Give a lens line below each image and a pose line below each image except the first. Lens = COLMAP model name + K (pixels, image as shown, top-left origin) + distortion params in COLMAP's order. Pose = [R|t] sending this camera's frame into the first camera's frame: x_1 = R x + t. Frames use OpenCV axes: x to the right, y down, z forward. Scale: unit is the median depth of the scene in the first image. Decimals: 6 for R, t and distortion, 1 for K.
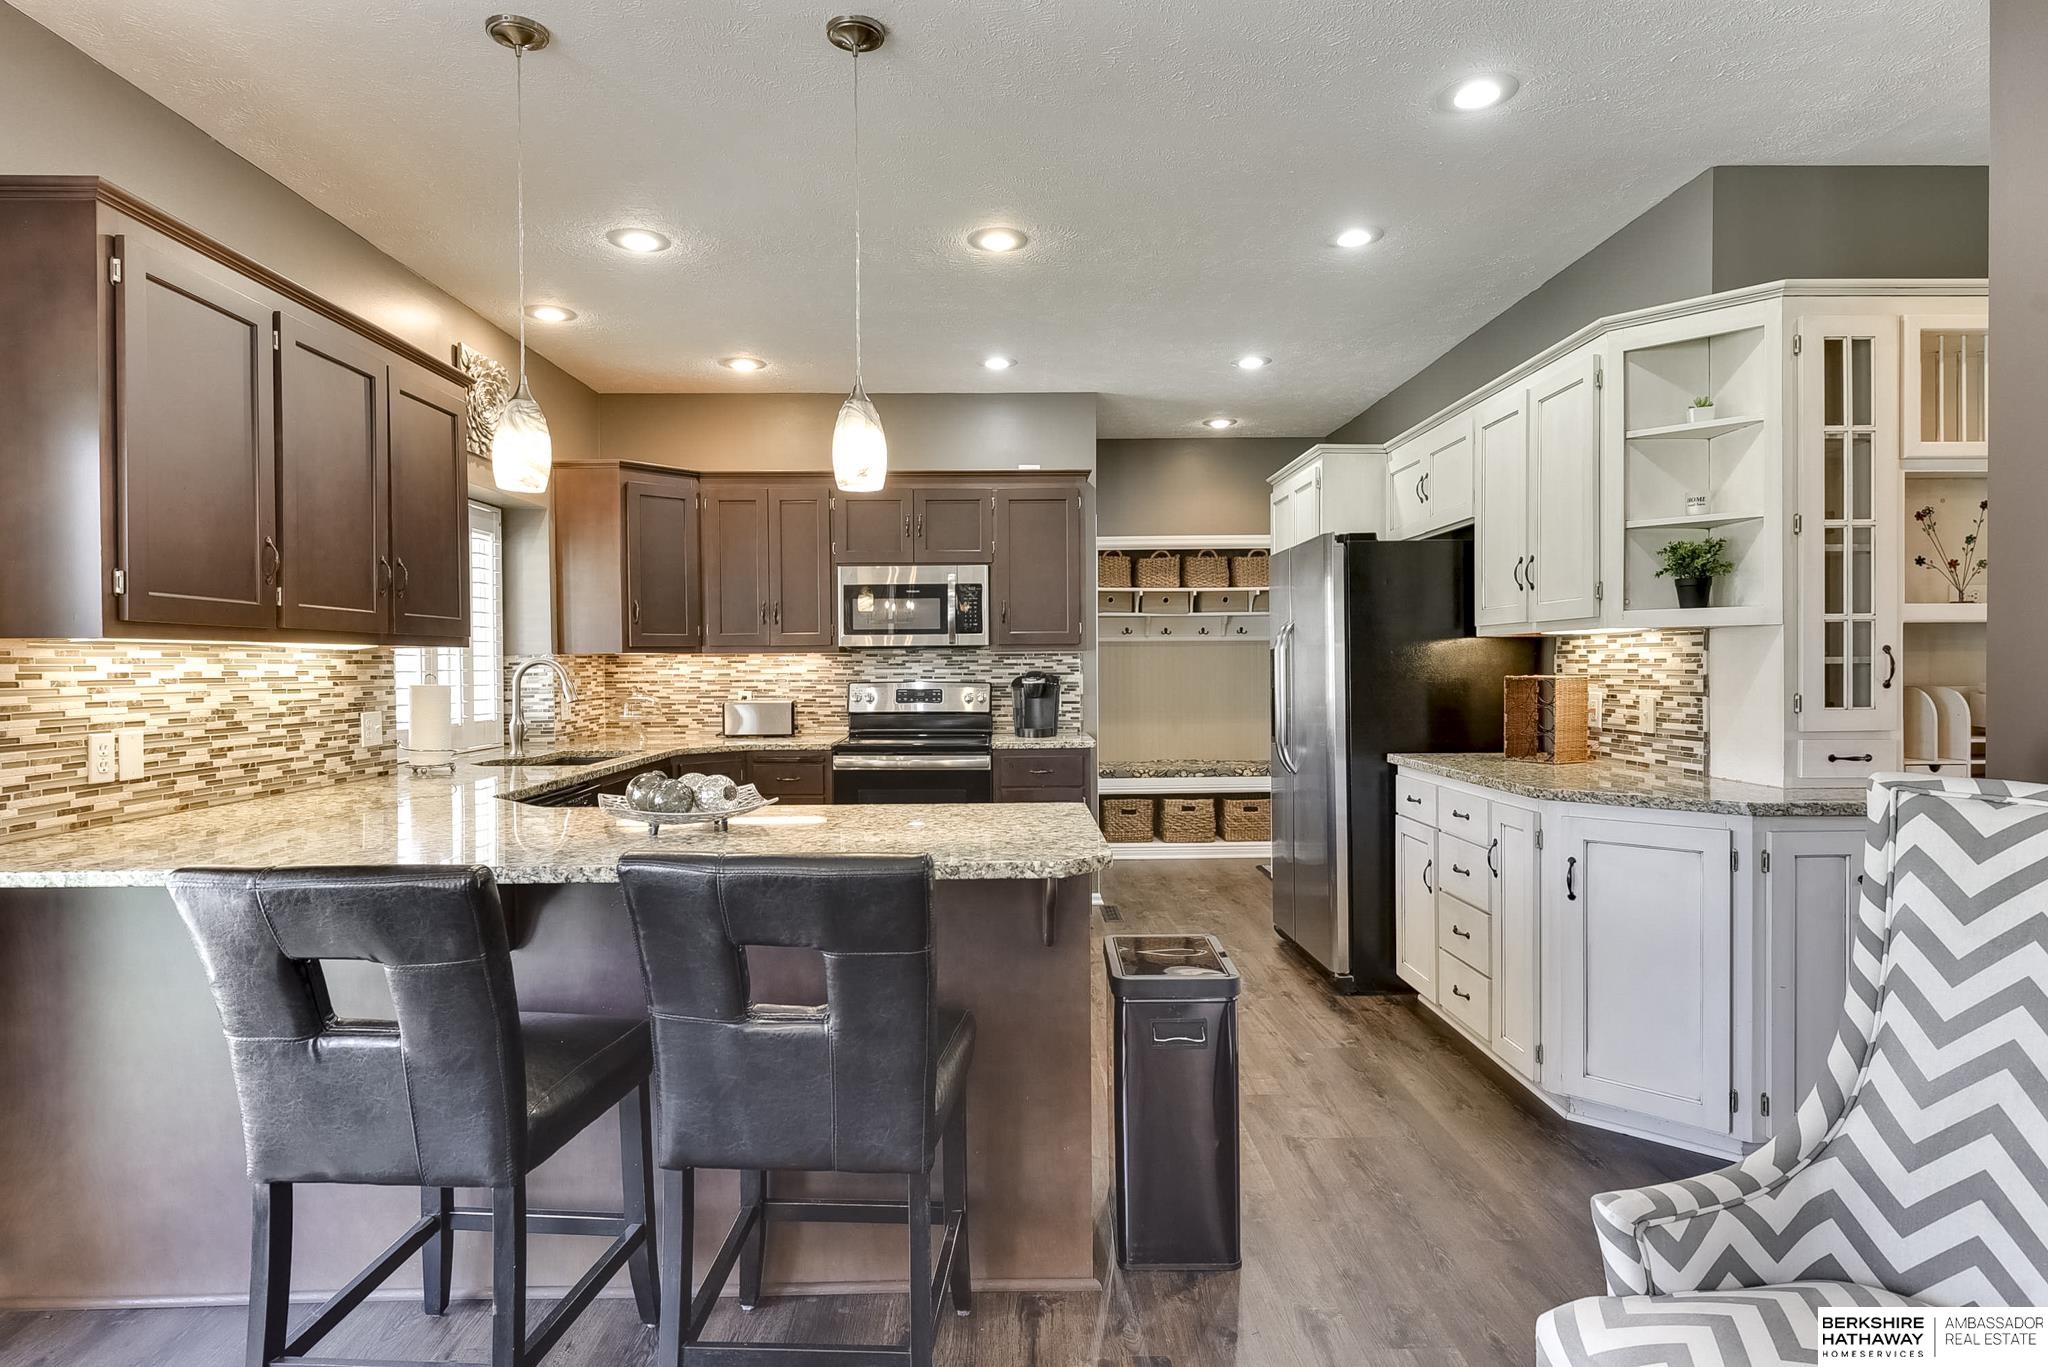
lens RADIAL K [[1174.2, 0, 1018.6], [0, 1174.2, 676.8], [0, 0, 1]] dist [0.001099, 0.000004]
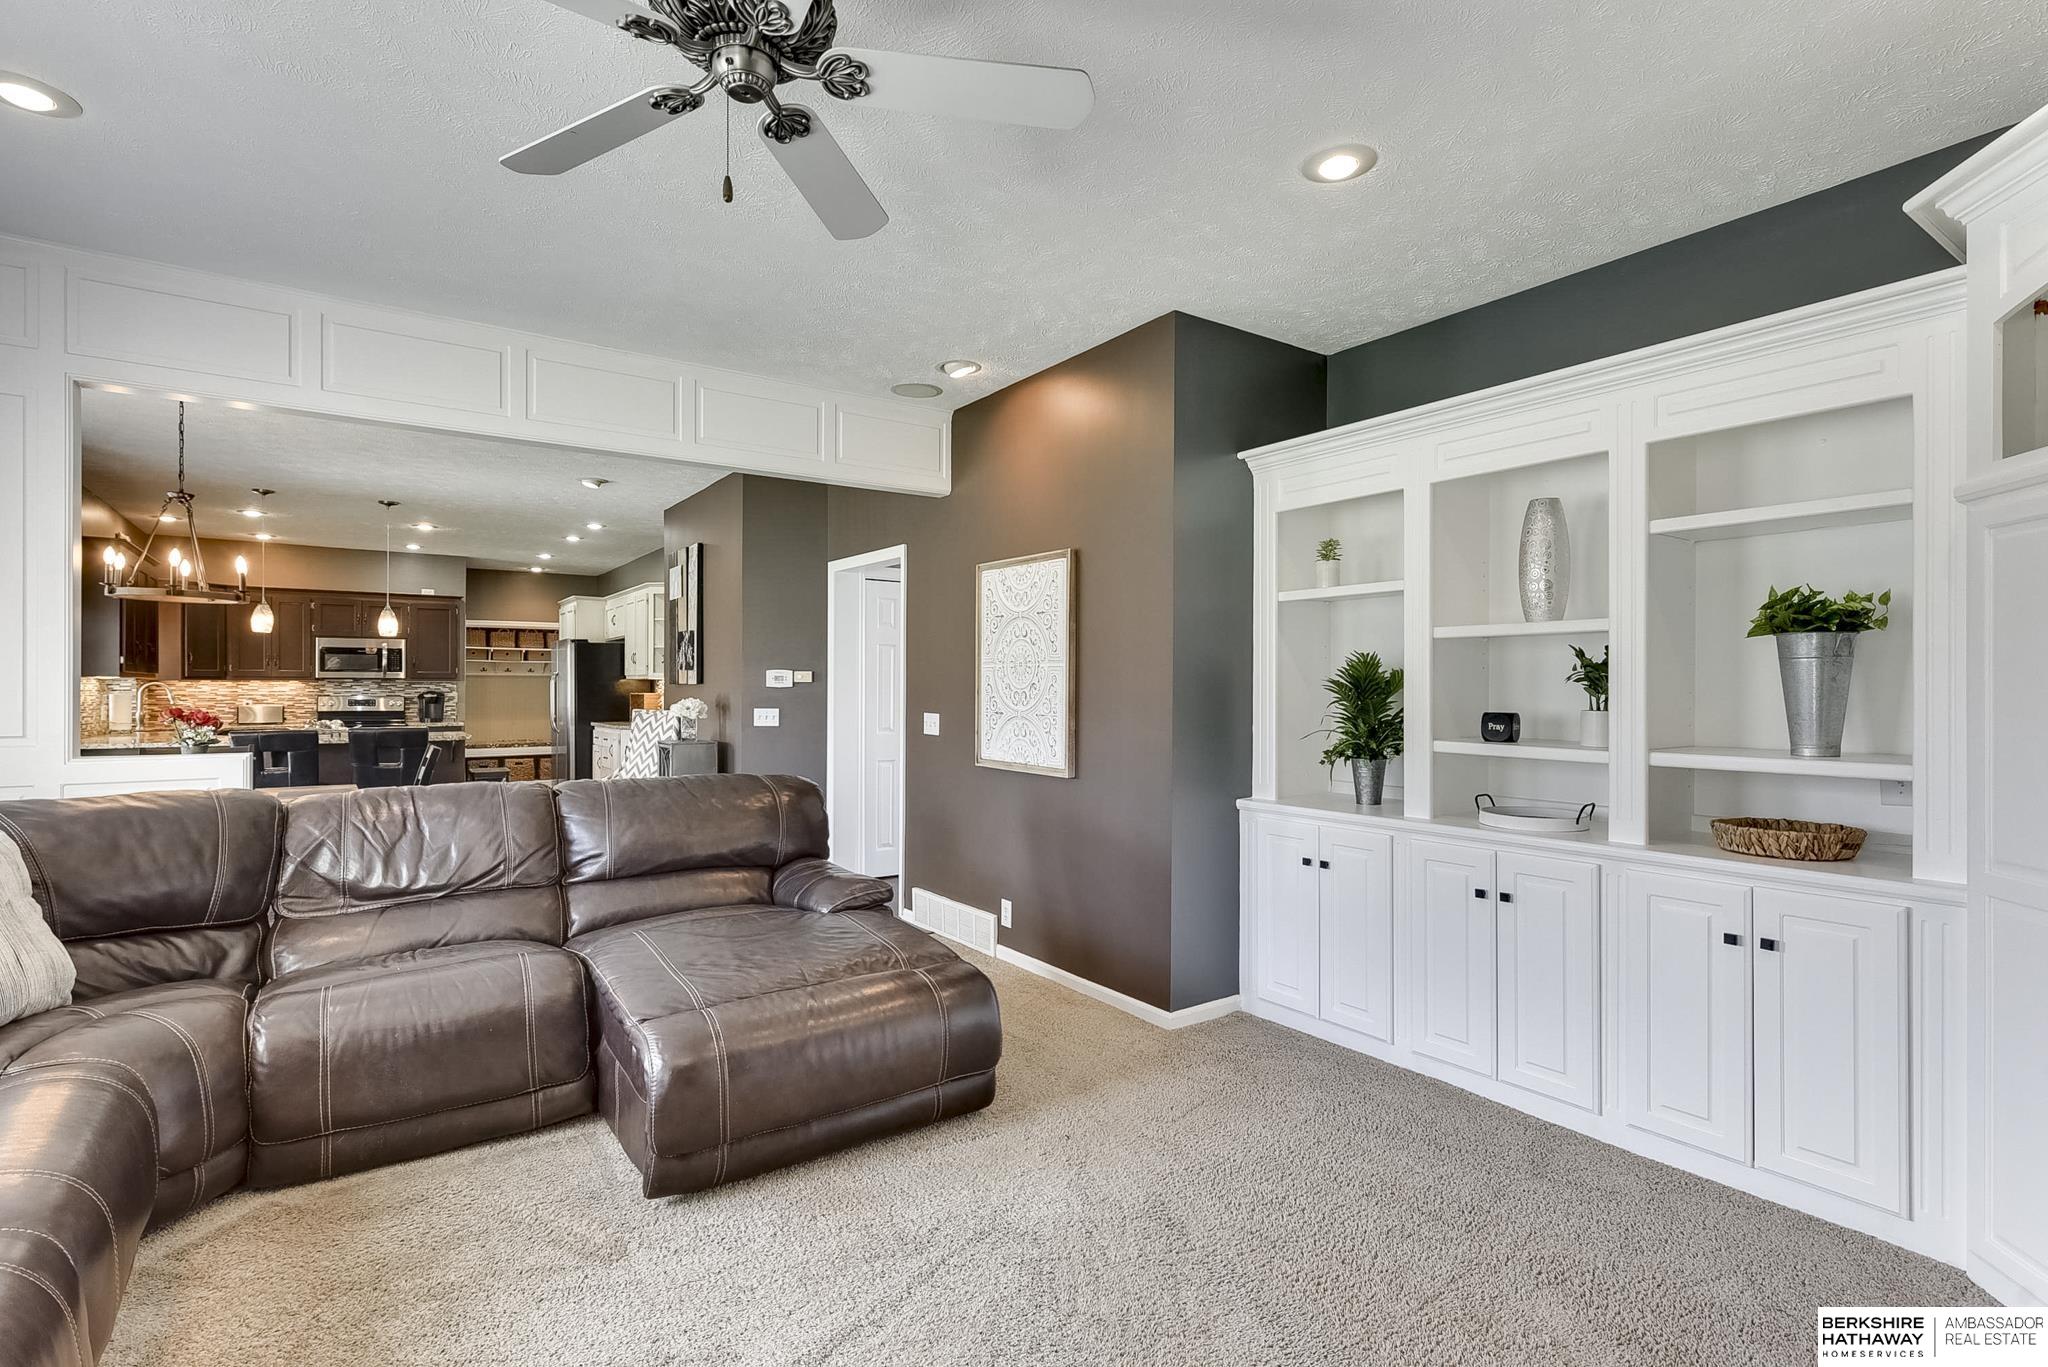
lens RADIAL K [[968.6, 0, 1027.4], [0, 968.6, 686.0], [0, 0, 1]] dist [0.004243, -0.000321]
pose [[0.828123, 0.011187, 0.560435, -0.071909], [-0.002791, 0.999871, -0.015836, 0.010415], [-0.560540, 0.011550, 0.828047, -0.983384]]
